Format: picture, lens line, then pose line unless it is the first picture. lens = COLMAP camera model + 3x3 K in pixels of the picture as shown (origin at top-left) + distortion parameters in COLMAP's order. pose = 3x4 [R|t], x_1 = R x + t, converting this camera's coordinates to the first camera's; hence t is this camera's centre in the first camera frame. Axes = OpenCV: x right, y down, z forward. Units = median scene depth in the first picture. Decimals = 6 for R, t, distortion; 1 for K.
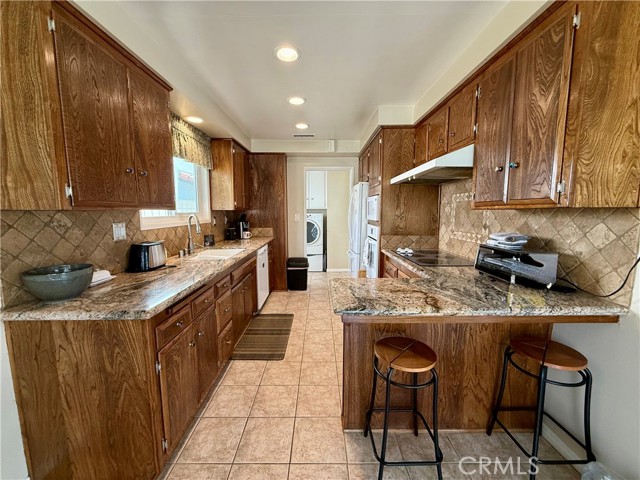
lens RADIAL K [[257.4, 0, 318.2], [0, 257.4, 240.1], [0, 0, 1]] dist [0.000464, 0.000151]
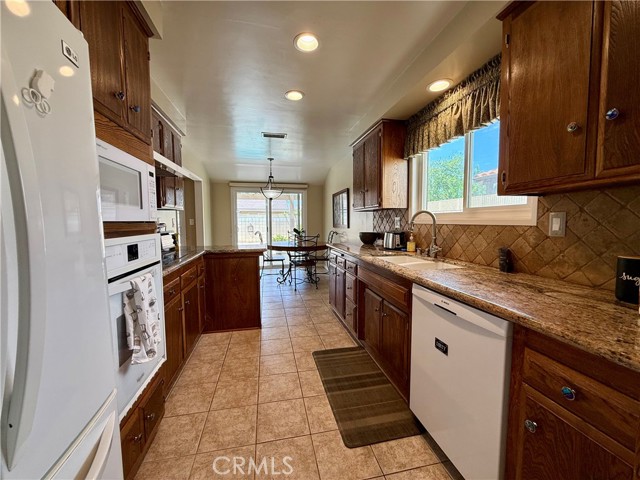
lens RADIAL K [[254.2, 0, 318.5], [0, 254.2, 238.2], [0, 0, 1]] dist [-0.000414, 0.000124]
pose [[-0.977465, 0.018913, -0.210247, 0.048359], [-0.019355, 0.983753, 0.178481, -0.180726], [0.210206, 0.178529, -0.961218, 2.072169]]
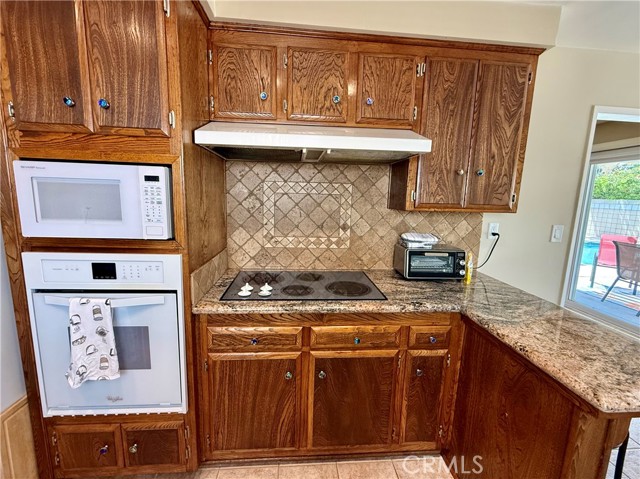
lens RADIAL K [[278.9, 0, 319.7], [0, 278.9, 237.5], [0, 0, 1]] dist [0.000641, 0.000146]
pose [[-0.085156, -0.149712, 0.985056, -0.237768], [0.081961, 0.984244, 0.156674, -0.164234], [-0.992991, 0.094078, -0.071544, 1.117033]]
